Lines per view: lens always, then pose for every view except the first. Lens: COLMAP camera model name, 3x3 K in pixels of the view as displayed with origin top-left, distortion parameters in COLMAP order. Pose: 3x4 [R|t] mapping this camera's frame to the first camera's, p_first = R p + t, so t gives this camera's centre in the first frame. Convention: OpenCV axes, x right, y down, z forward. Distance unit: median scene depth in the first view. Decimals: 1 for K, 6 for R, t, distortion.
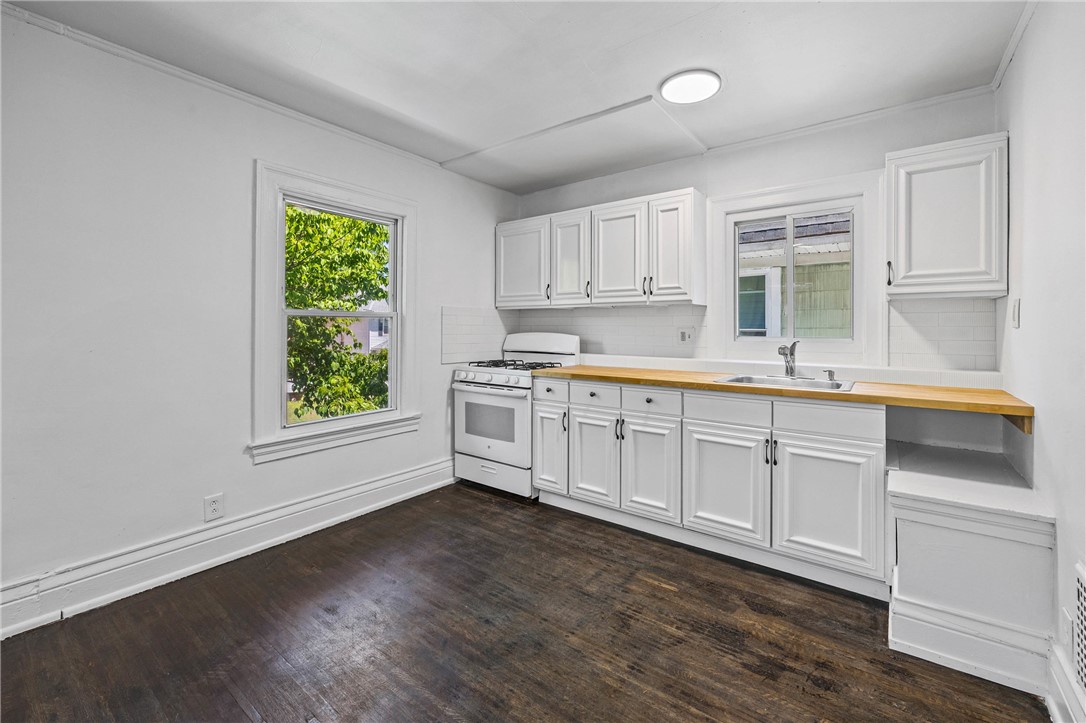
lens RADIAL K [[456.0, 0, 551.2], [0, 456.0, 329.1], [0, 0, 1]] dist [-0.002152, -0.000038]
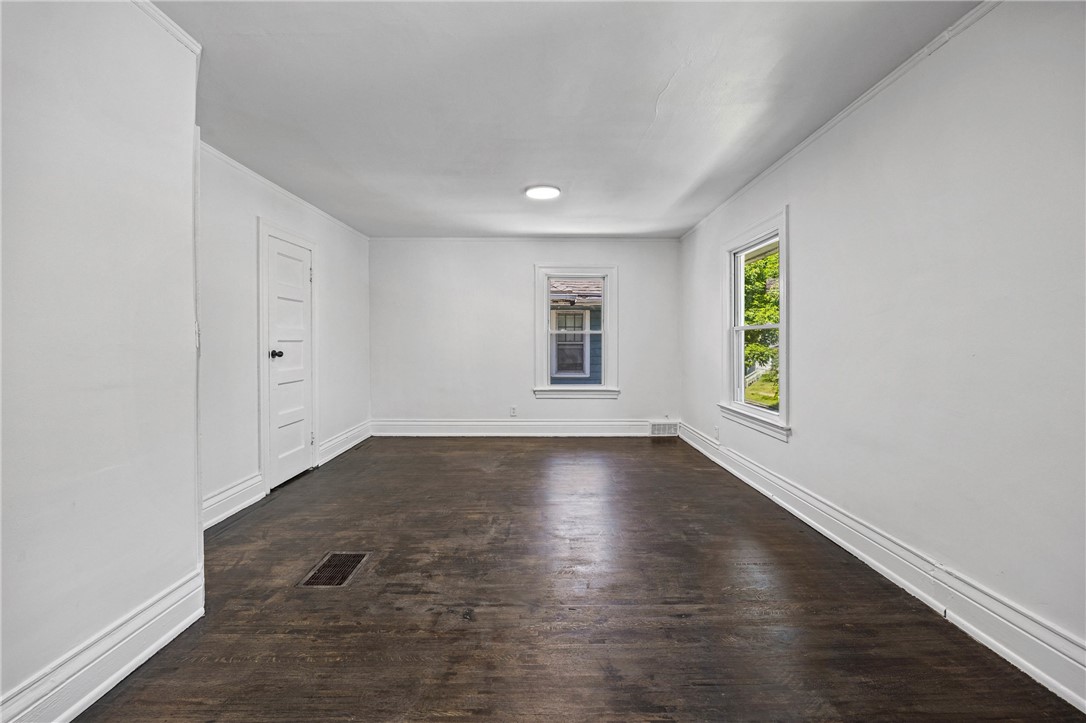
lens RADIAL K [[420.6, 0, 547.0], [0, 420.6, 350.0], [0, 0, 1]] dist [-0.001468, 0.000007]
pose [[-0.796116, 0.009600, -0.605068, 0.118348], [0.000367, 0.999882, 0.015382, 0.017225], [0.605144, 0.012024, -0.796025, 0.756162]]
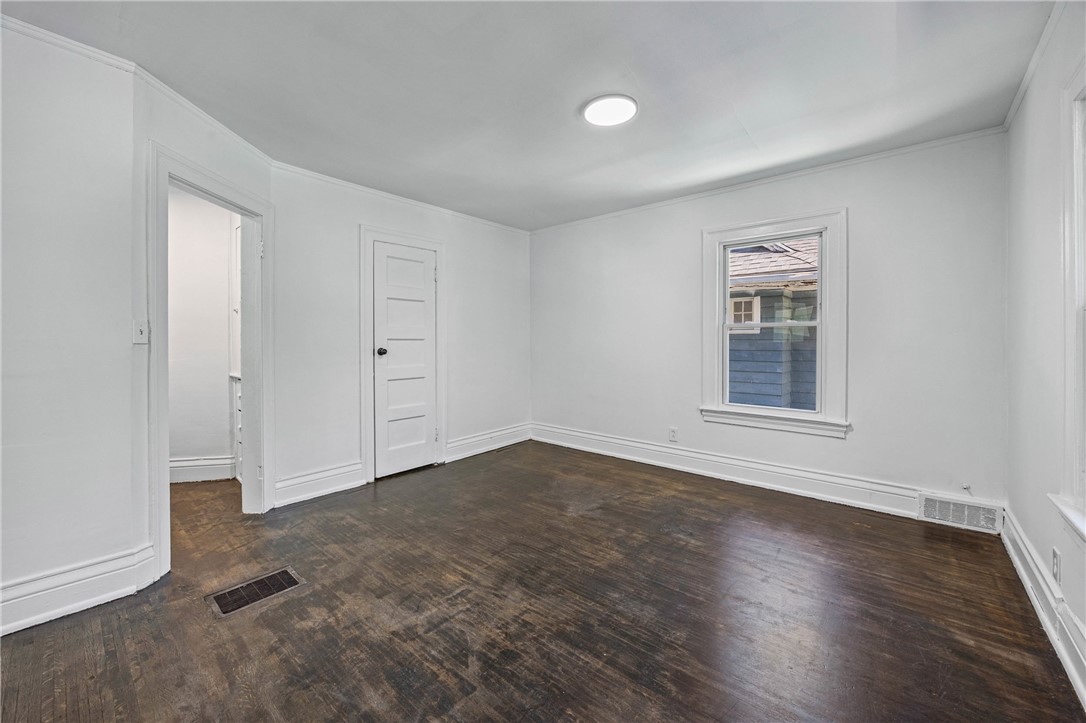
lens RADIAL K [[419.1, 0, 546.7], [0, 419.1, 346.4], [0, 0, 1]] dist [-0.002840, 0.000070]
pose [[-0.998217, -0.003638, 0.059574, -0.529841], [-0.003193, 0.999966, 0.007571, 0.020305], [-0.059600, 0.007367, -0.998195, 0.578525]]
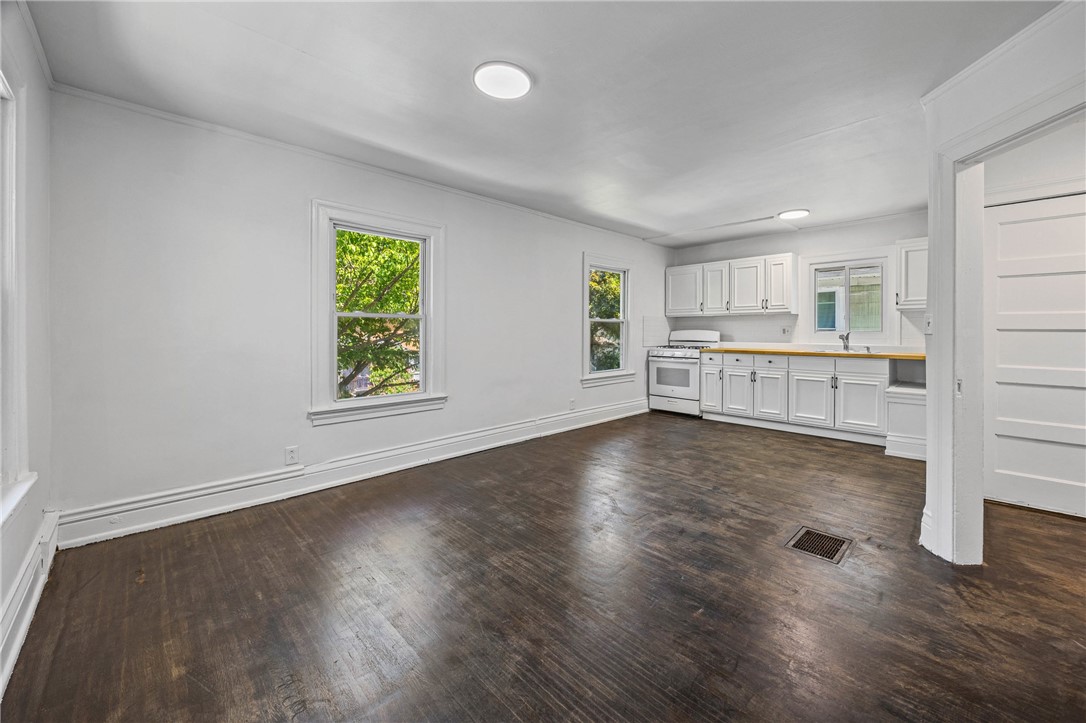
lens RADIAL K [[431.9, 0, 545.6], [0, 431.9, 337.6], [0, 0, 1]] dist [-0.001235, -0.000129]
pose [[0.986938, -0.001538, -0.161092, -0.405429], [0.003636, 0.999912, 0.012728, 0.017502], [0.161059, -0.013148, 0.986857, -0.930634]]
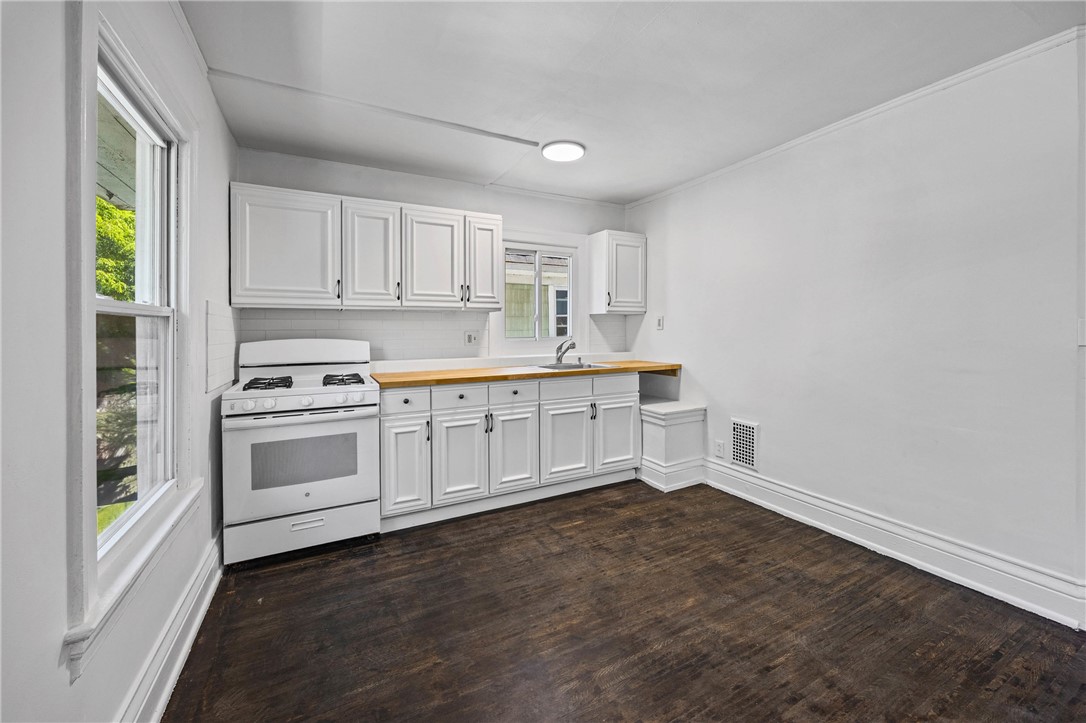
lens RADIAL K [[439.7, 0, 561.3], [0, 439.7, 331.2], [0, 0, 1]] dist [-0.003423, -0.000223]
pose [[0.406401, -0.007938, 0.913660, -0.682344], [0.008931, 0.999949, 0.004715, -0.006411], [-0.913651, 0.006244, 0.406451, 0.367797]]
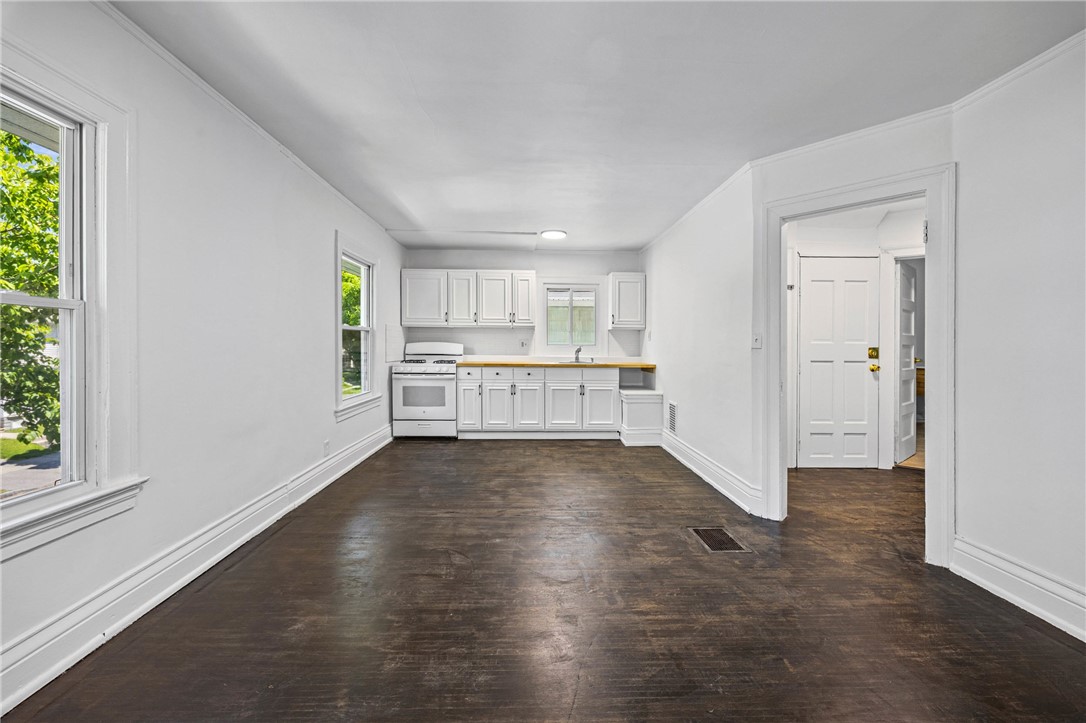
lens RADIAL K [[435.1, 0, 544.8], [0, 435.1, 350.7], [0, 0, 1]] dist [-0.002059, -0.000094]
pose [[0.773950, -0.004804, 0.633229, -0.865375], [-0.004542, 0.999903, 0.013137, 0.020172], [-0.633231, -0.013043, 0.773853, -0.515904]]
